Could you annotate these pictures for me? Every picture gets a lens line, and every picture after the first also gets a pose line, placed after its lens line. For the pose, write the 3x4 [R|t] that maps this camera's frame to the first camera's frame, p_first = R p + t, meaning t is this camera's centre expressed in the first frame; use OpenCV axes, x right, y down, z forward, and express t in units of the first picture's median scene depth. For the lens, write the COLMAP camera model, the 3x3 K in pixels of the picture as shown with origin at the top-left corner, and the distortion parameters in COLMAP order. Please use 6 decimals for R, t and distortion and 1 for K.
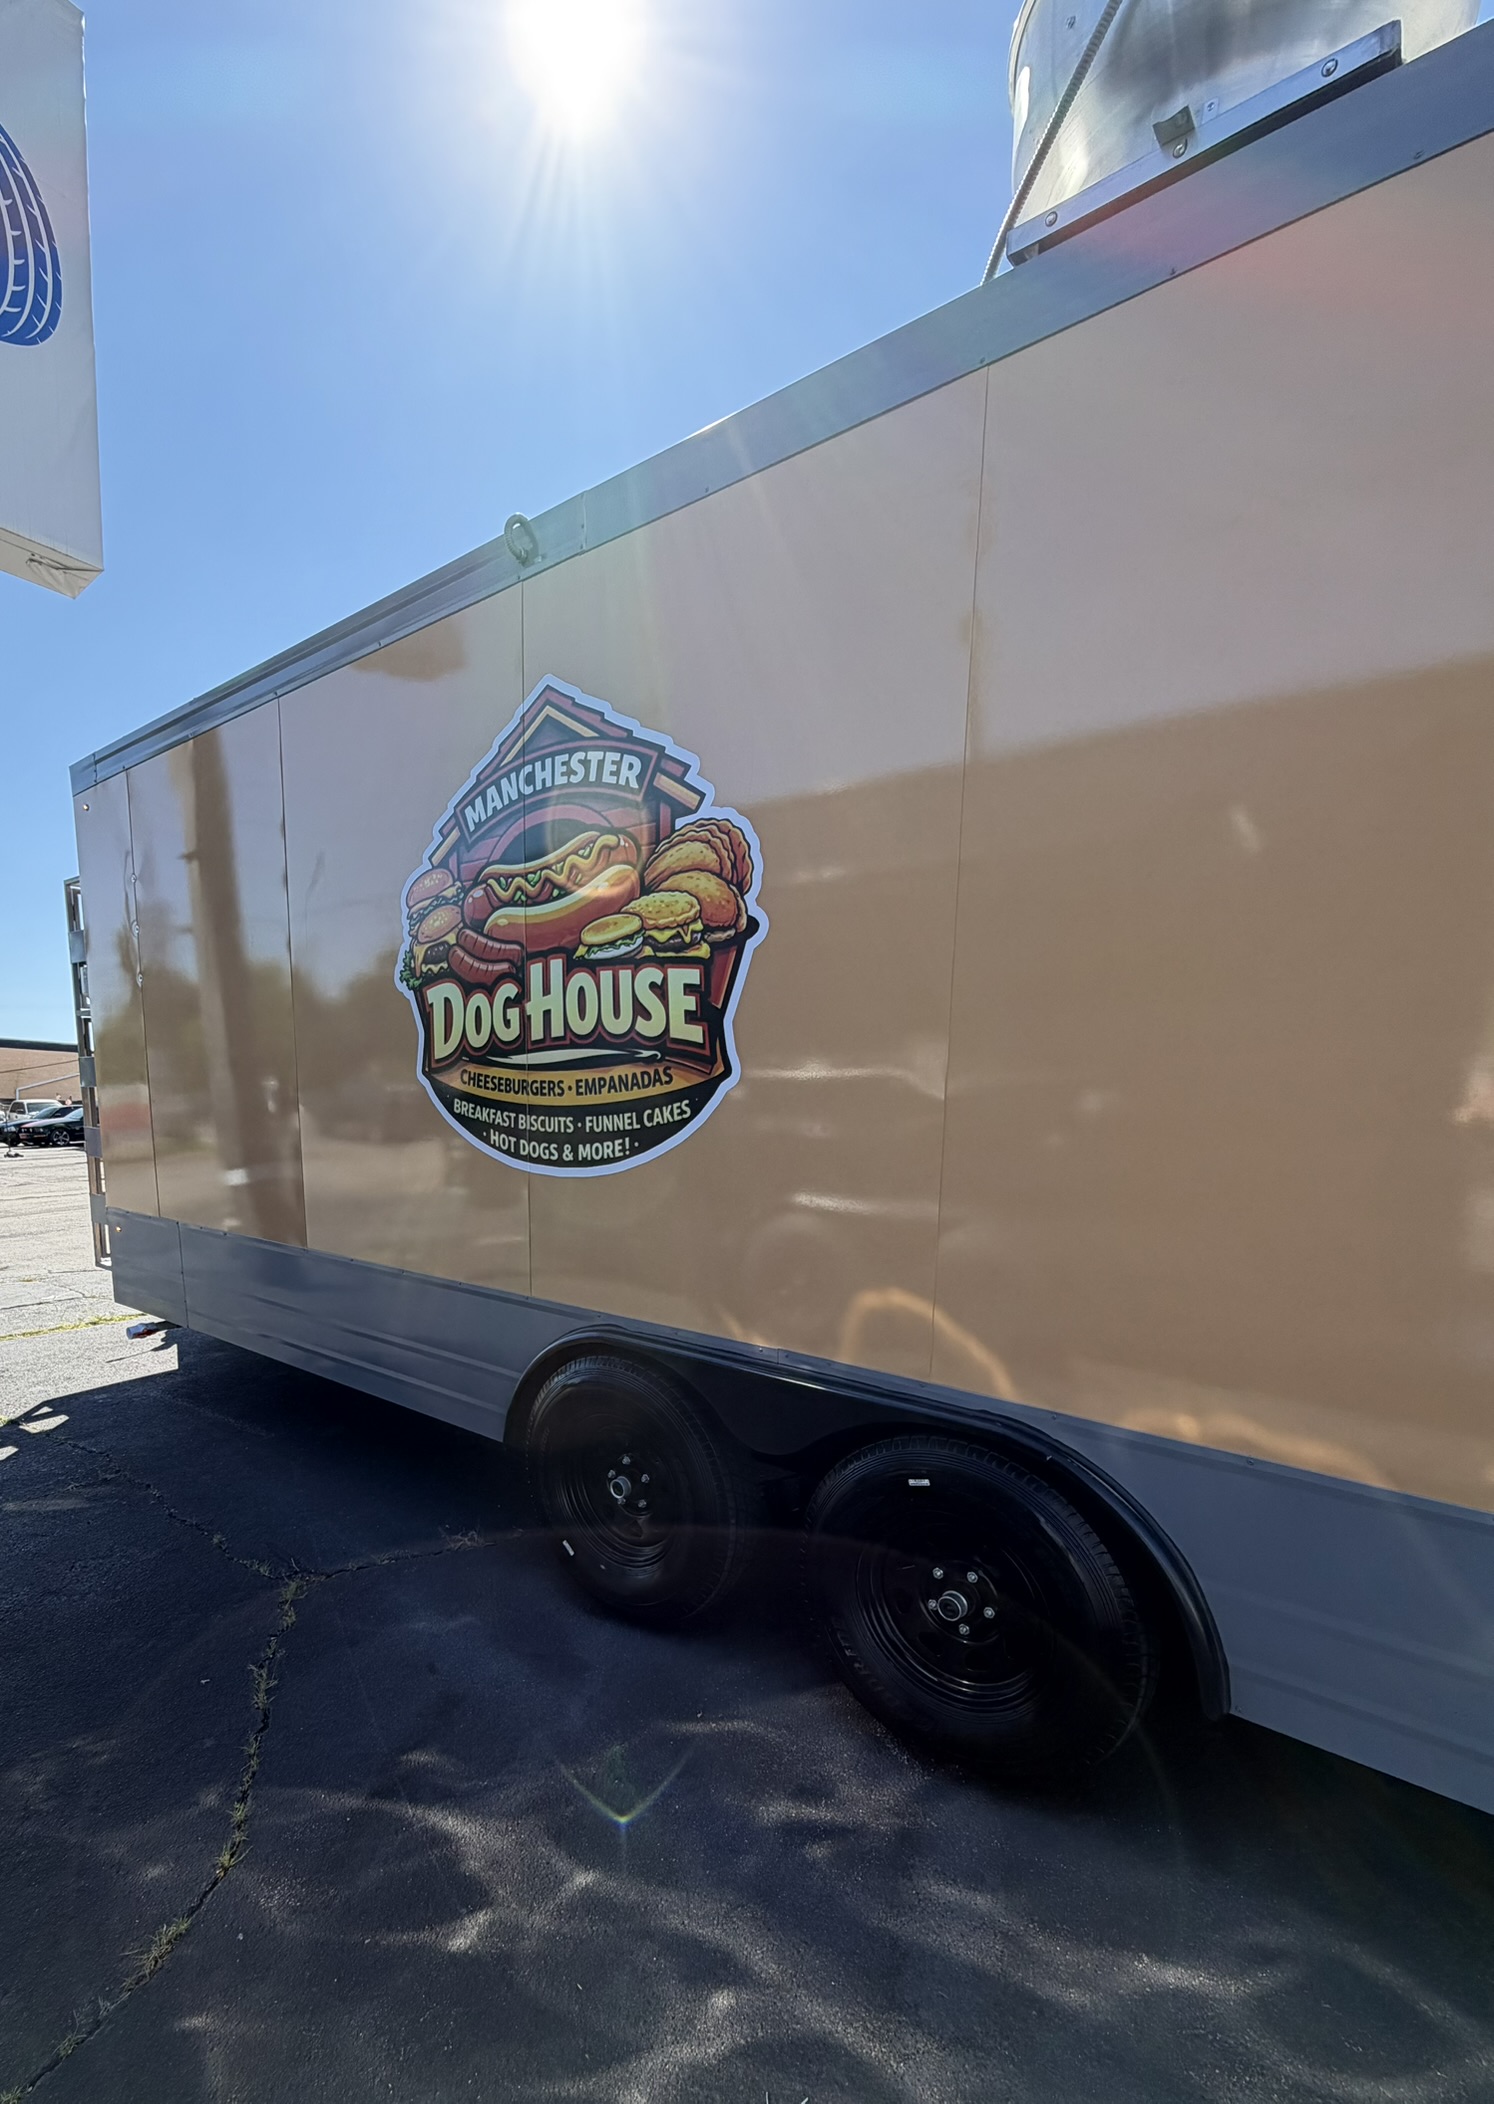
lens RADIAL K [[939.8, 0, 626.3], [0, 939.8, 1225.0], [0, 0, 1]] dist [0.001446, 0.000074]
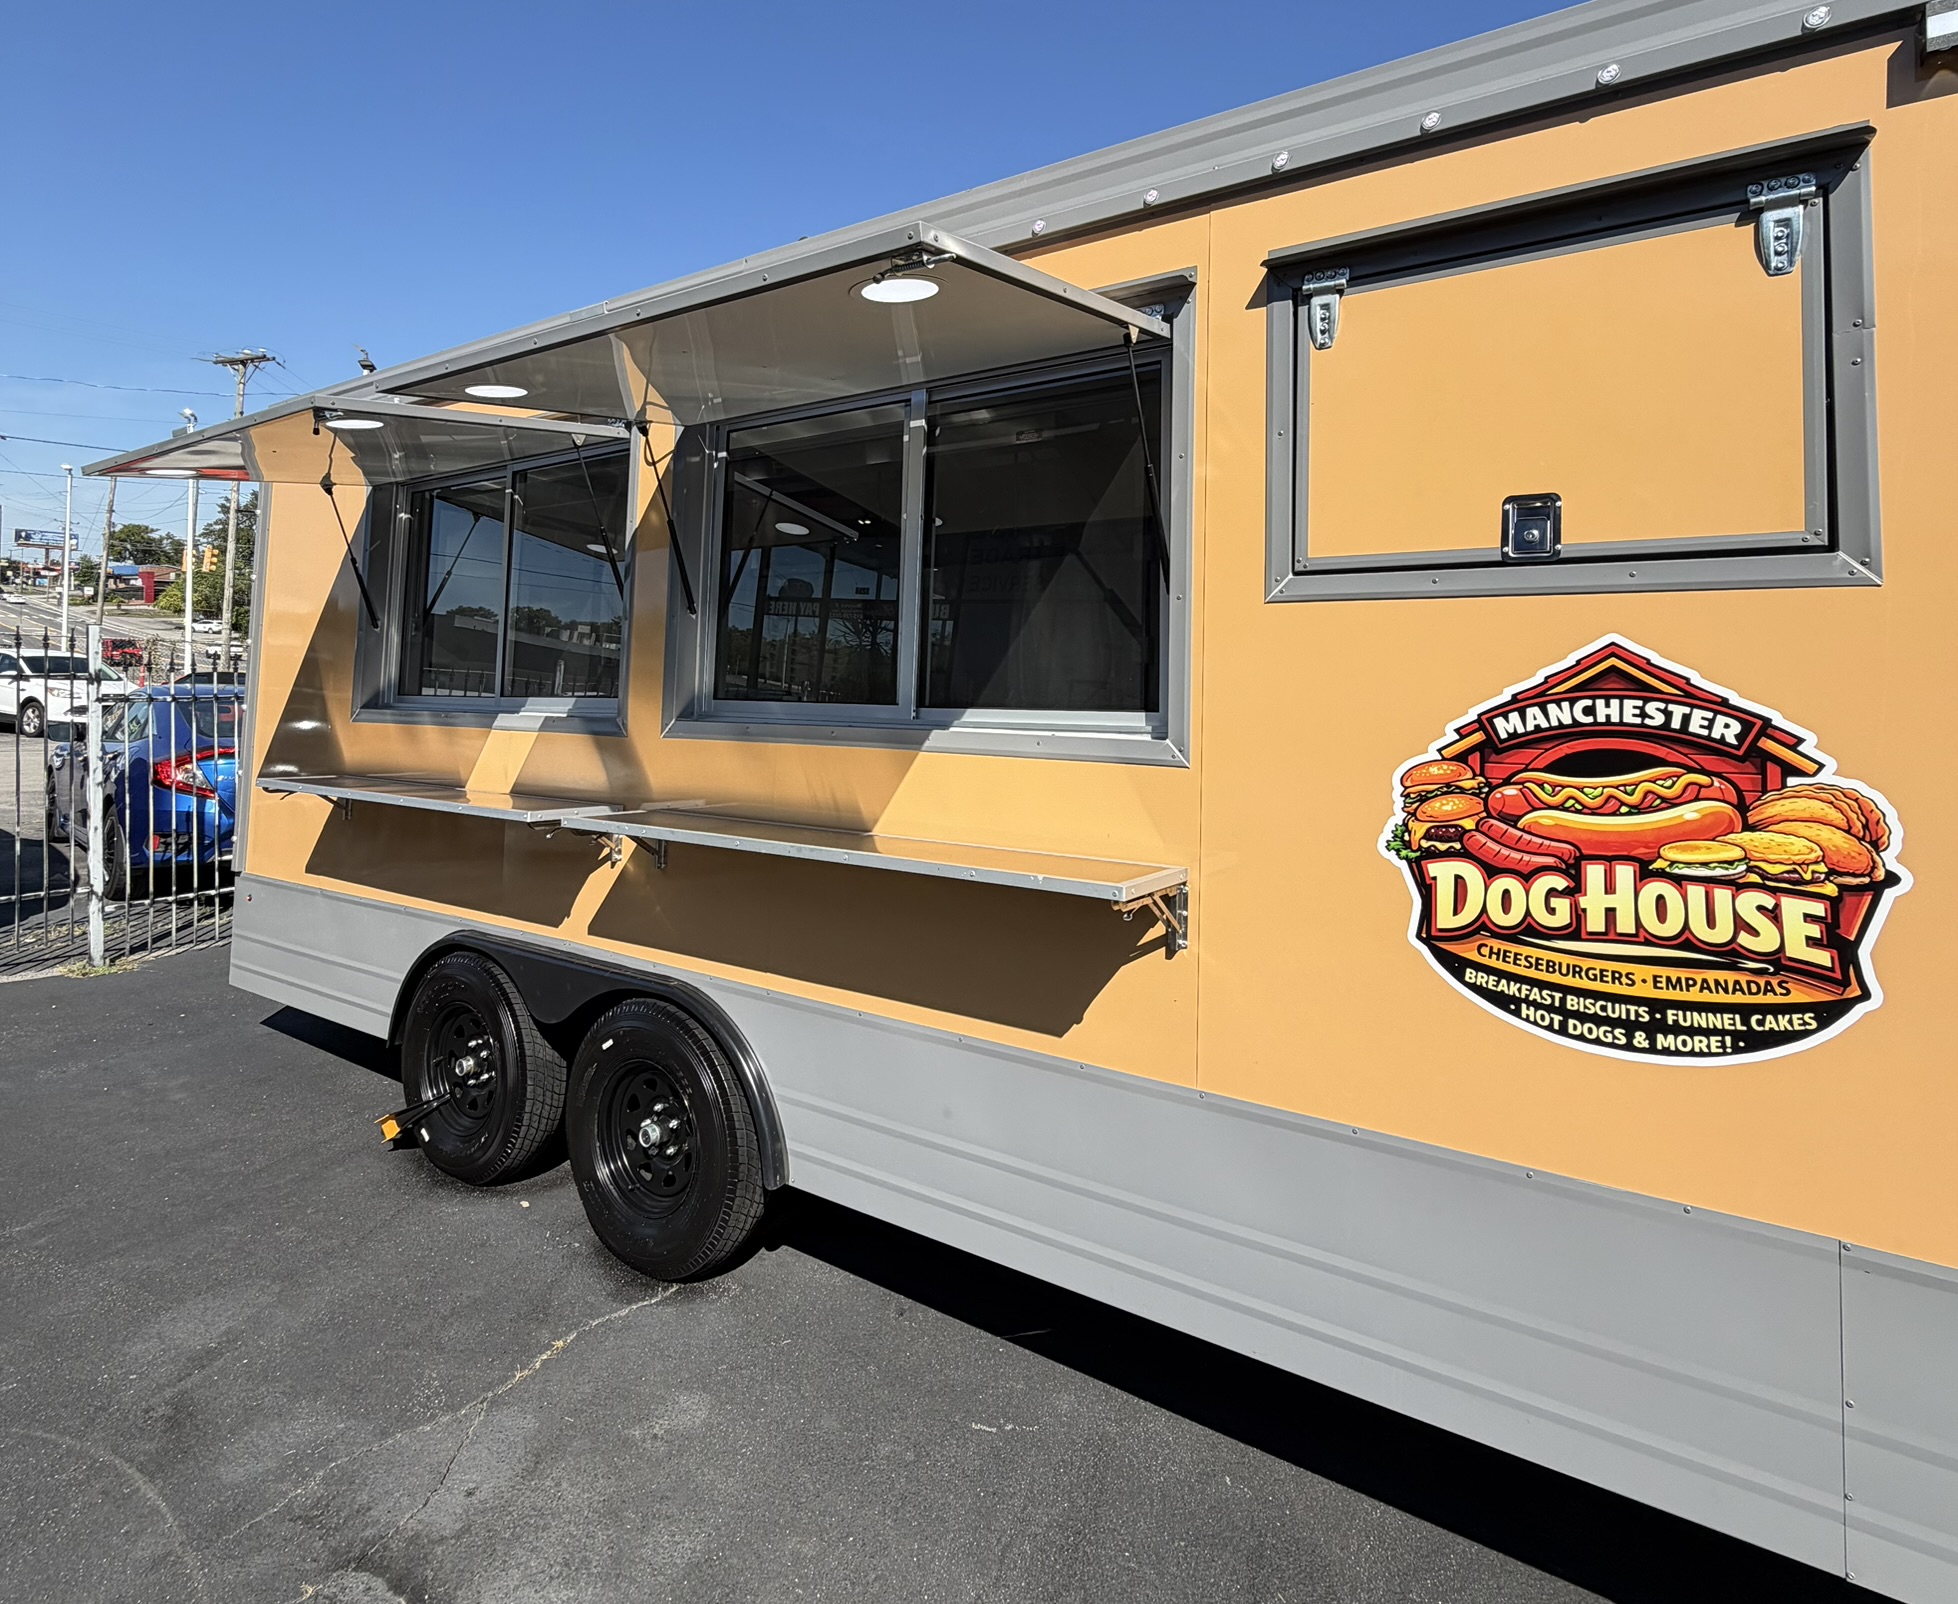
lens RADIAL K [[1026.6, 0, 980.8], [0, 1026.6, 653.8], [0, 0, 1]] dist [0.002570, 0.000015]
pose [[0.990855, 0.032335, 0.130999, -1.064178], [-0.003414, 0.976558, -0.215229, -0.273087], [-0.134888, 0.212814, 0.967737, -0.165818]]
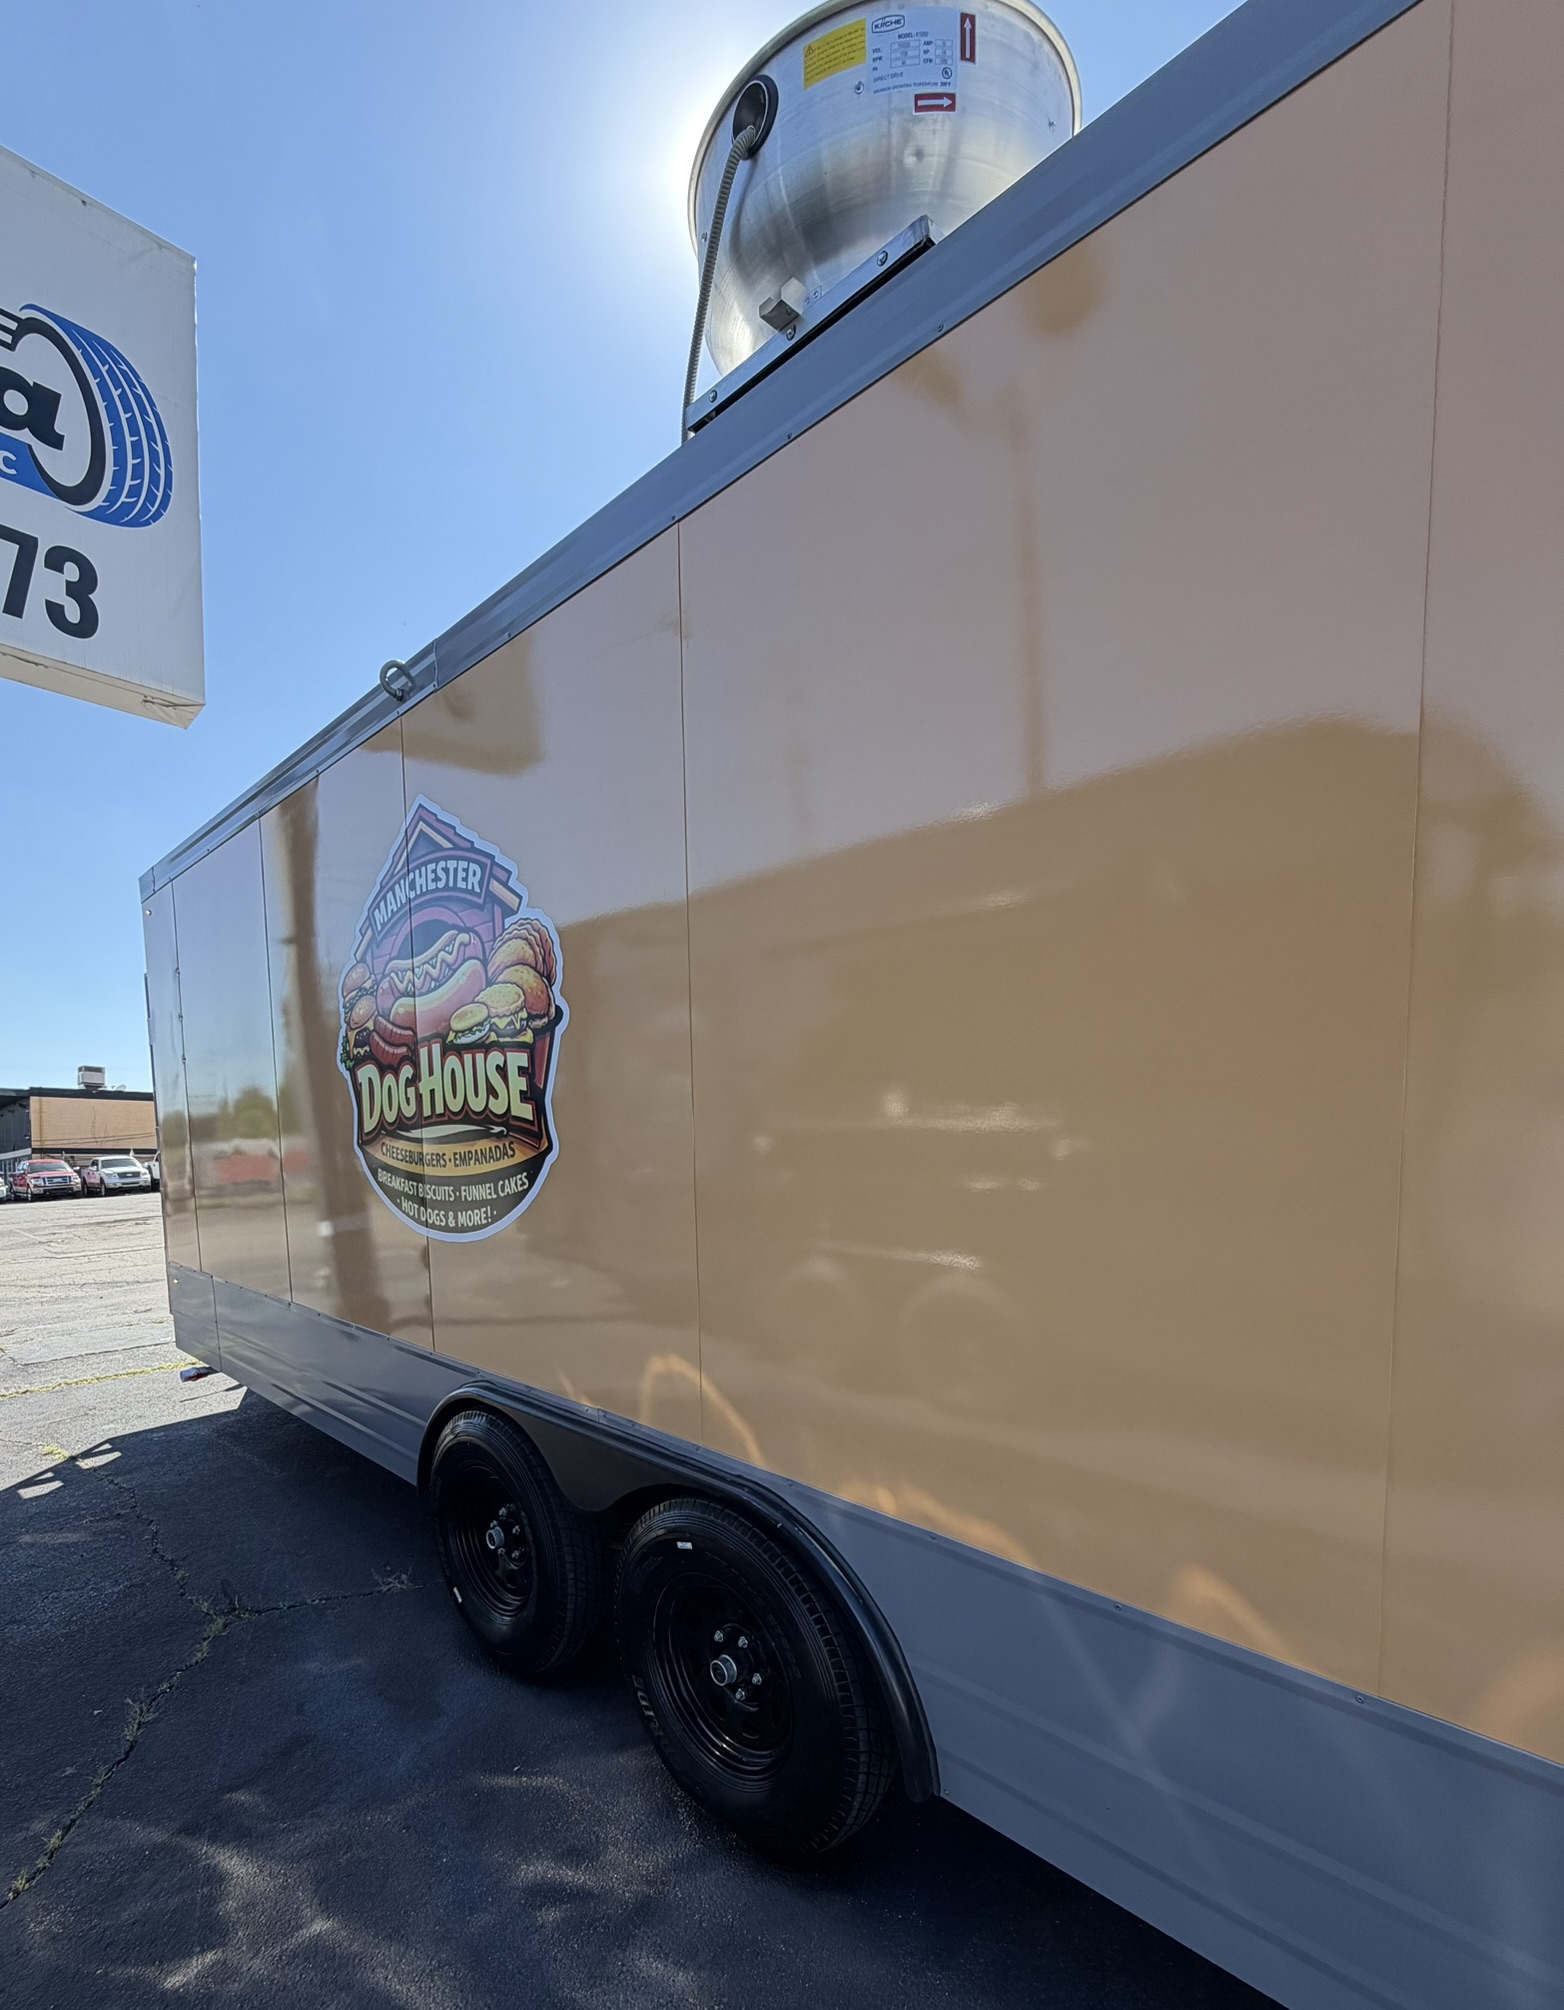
lens RADIAL K [[916.2, 0, 687.3], [0, 916.2, 1198.6], [0, 0, 1]] dist [0.002918, -0.001043]
pose [[0.993357, -0.017604, -0.113717, 0.348164], [0.010212, 0.997816, -0.065262, -0.031189], [0.114617, 0.063667, 0.991367, -0.014321]]
